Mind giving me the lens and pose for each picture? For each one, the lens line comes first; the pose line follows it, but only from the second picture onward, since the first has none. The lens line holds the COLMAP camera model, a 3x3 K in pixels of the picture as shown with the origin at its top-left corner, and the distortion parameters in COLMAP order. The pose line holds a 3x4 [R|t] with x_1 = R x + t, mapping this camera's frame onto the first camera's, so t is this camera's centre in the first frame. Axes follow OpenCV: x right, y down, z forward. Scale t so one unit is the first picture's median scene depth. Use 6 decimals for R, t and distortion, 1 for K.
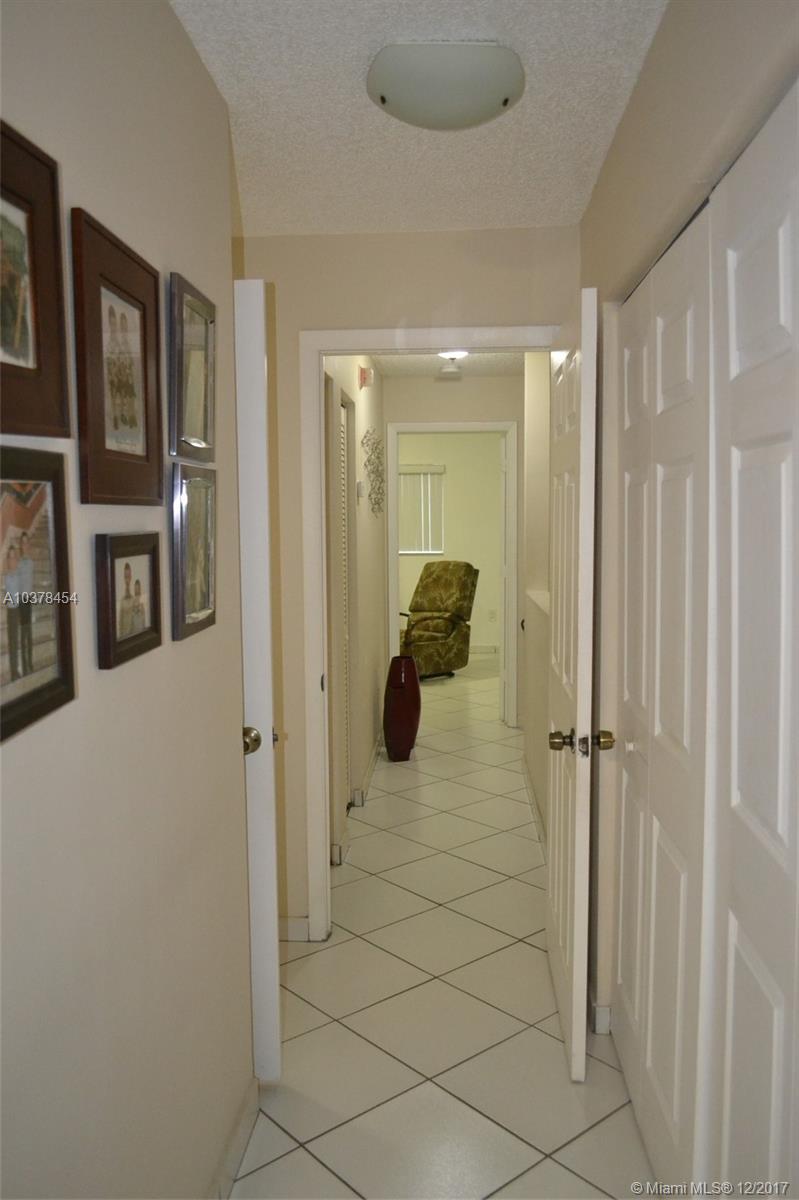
lens RADIAL K [[958.0, 0, 398.9], [0, 958.0, 604.4], [0, 0, 1]] dist [-0.019427, 0.002380]
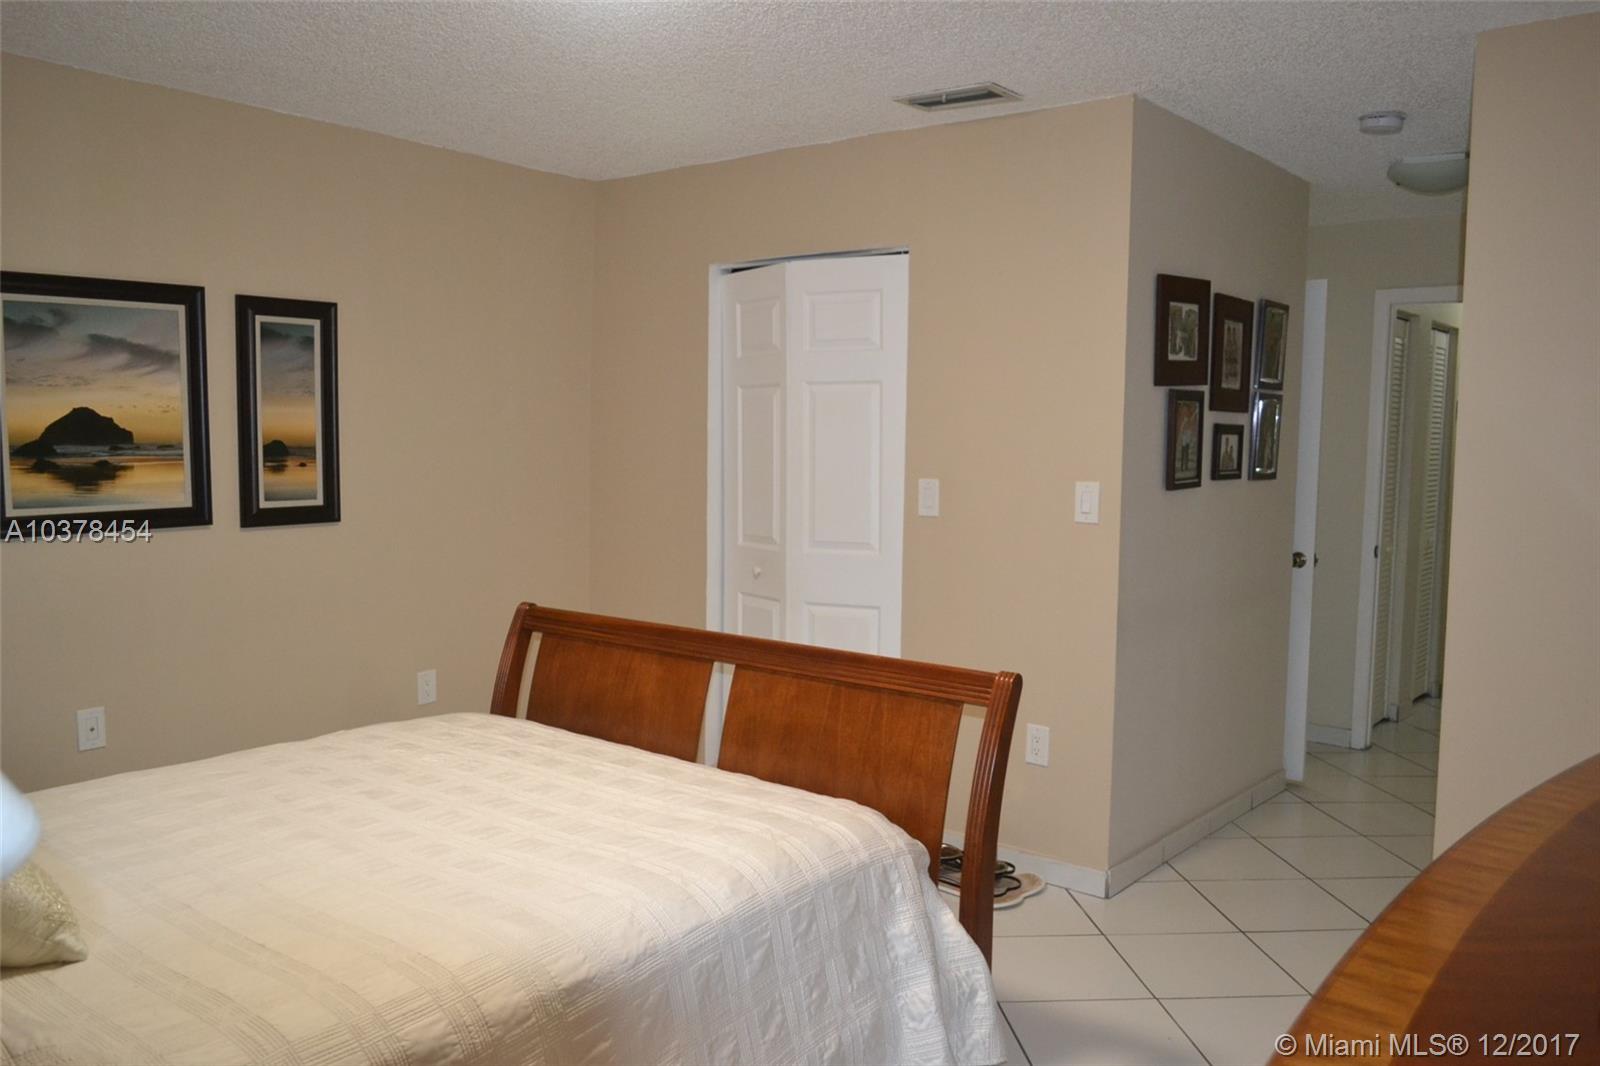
lens RADIAL K [[1277.3, 0, 799.5], [0, 1277.3, 537.7], [0, 0, 1]] dist [-0.019427, 0.002380]
pose [[0.813469, 0.071158, -0.577238, 0.629003], [-0.078546, 0.996836, 0.012193, 0.227609], [0.576279, 0.035421, 0.816485, -1.971787]]
